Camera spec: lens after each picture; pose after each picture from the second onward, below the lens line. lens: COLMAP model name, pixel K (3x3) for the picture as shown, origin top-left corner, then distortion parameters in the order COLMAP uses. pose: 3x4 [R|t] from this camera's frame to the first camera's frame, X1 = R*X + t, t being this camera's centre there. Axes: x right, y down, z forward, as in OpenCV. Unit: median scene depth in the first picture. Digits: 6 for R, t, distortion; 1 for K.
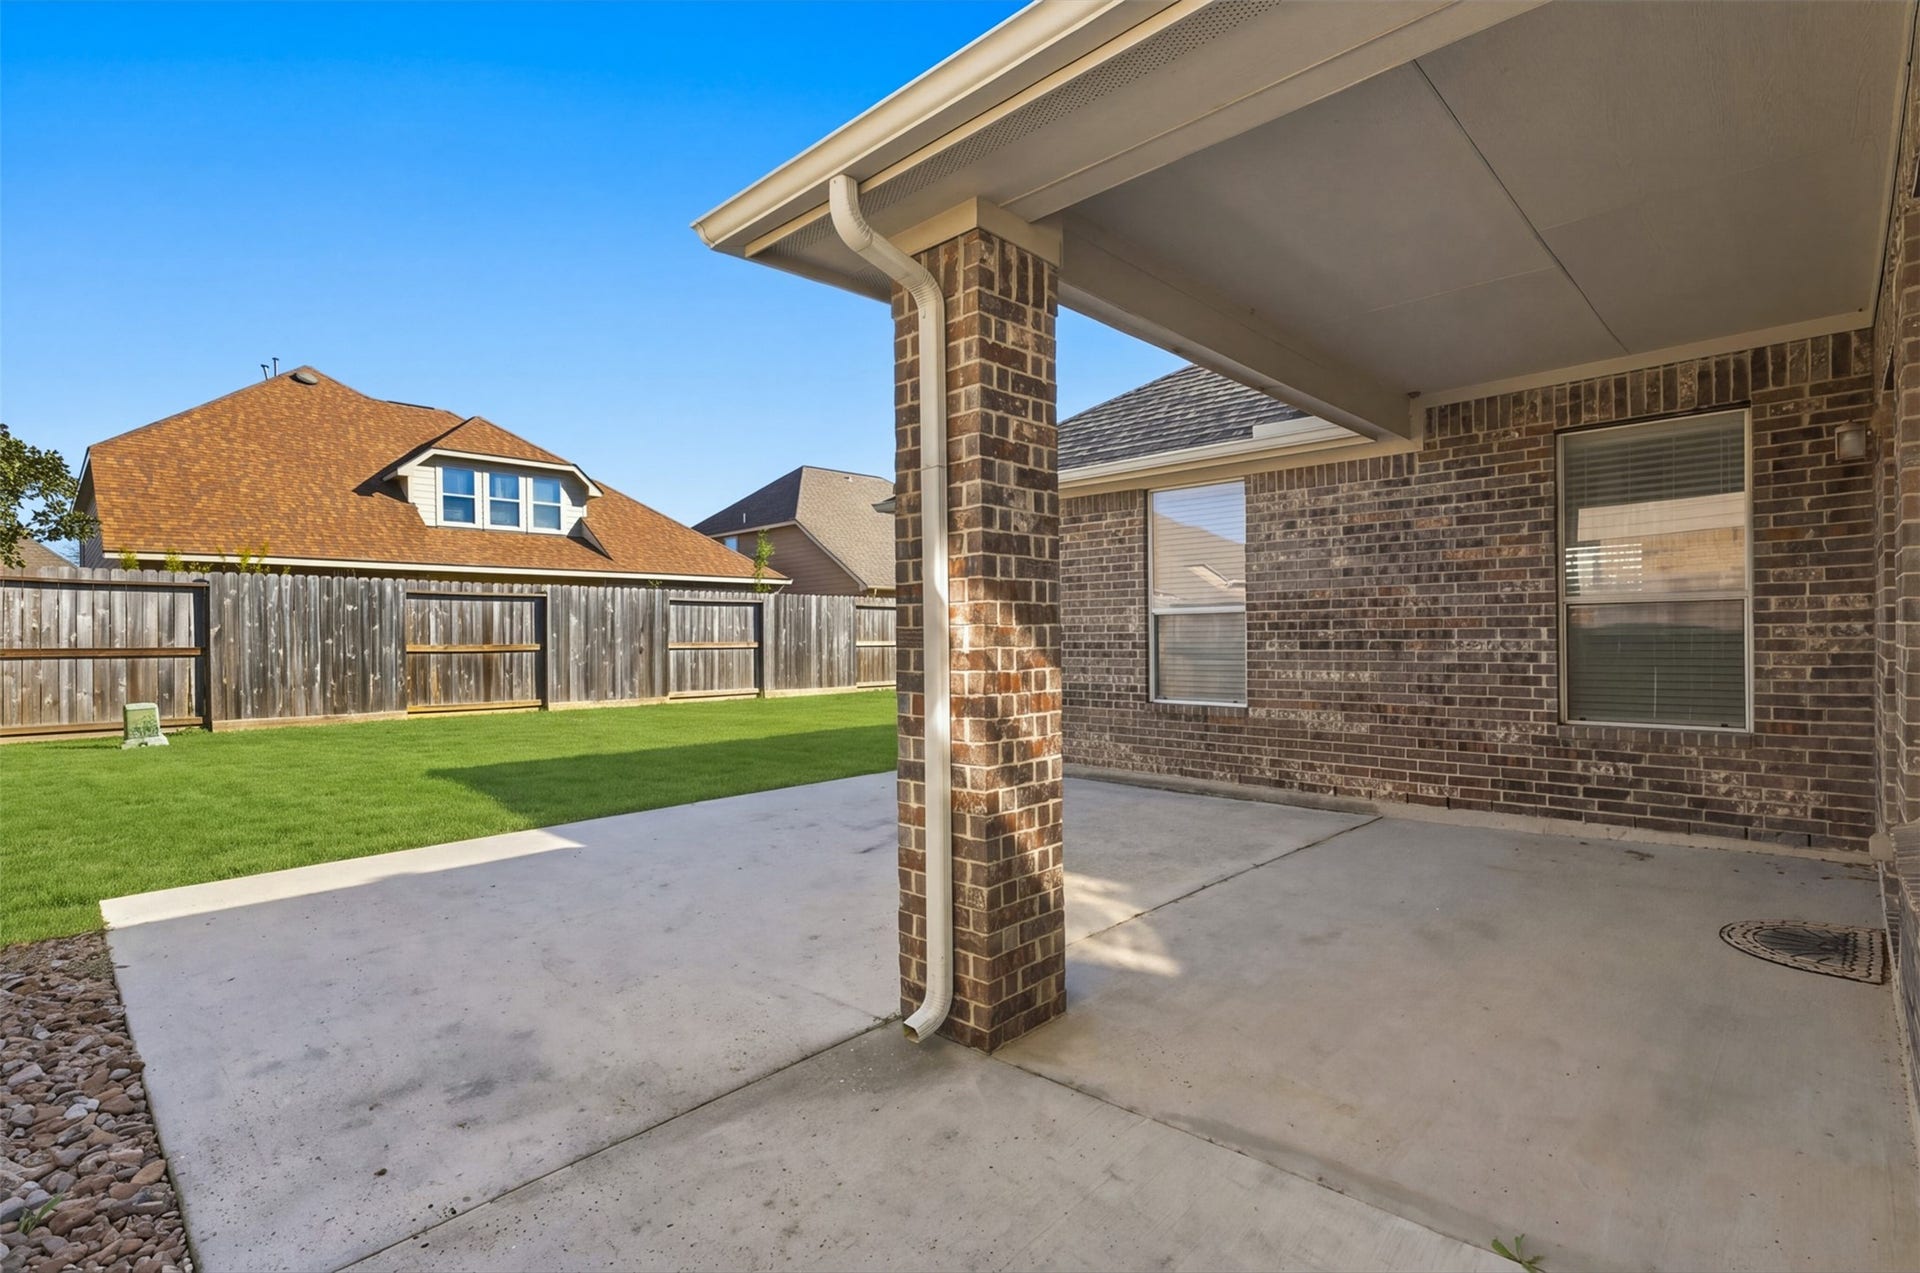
lens RADIAL K [[903.5, 0, 959.6], [0, 903.5, 639.2], [0, 0, 1]] dist [-0.000731, 0.000122]
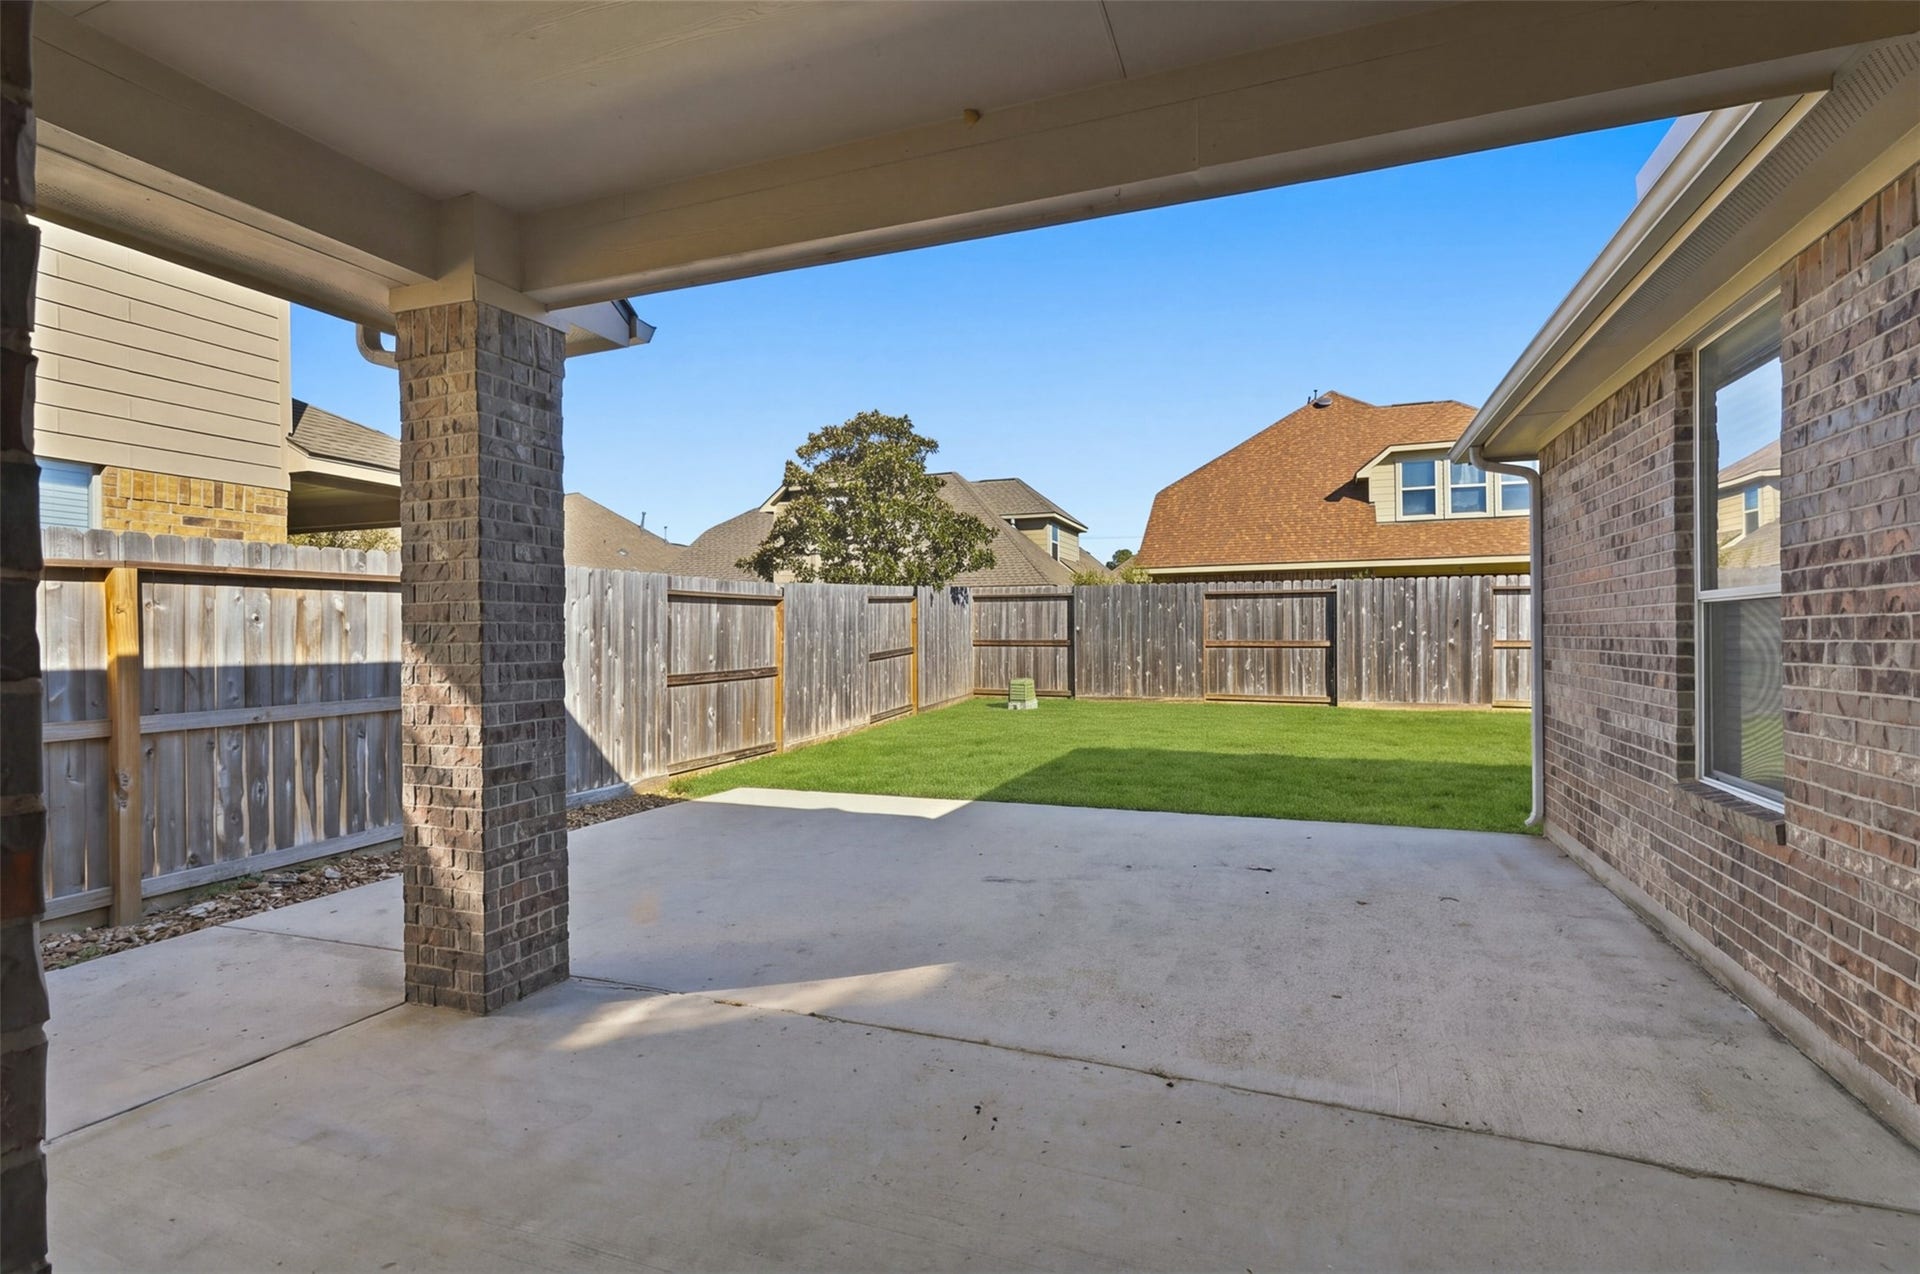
lens RADIAL K [[903.5, 0, 960.7], [0, 903.5, 635.0], [0, 0, 1]] dist [-0.000731, 0.000122]
pose [[0.393726, 0.007504, -0.919197, 0.283188], [-0.000934, 0.999969, 0.007764, -0.007209], [0.919227, -0.002199, 0.393721, 0.240741]]
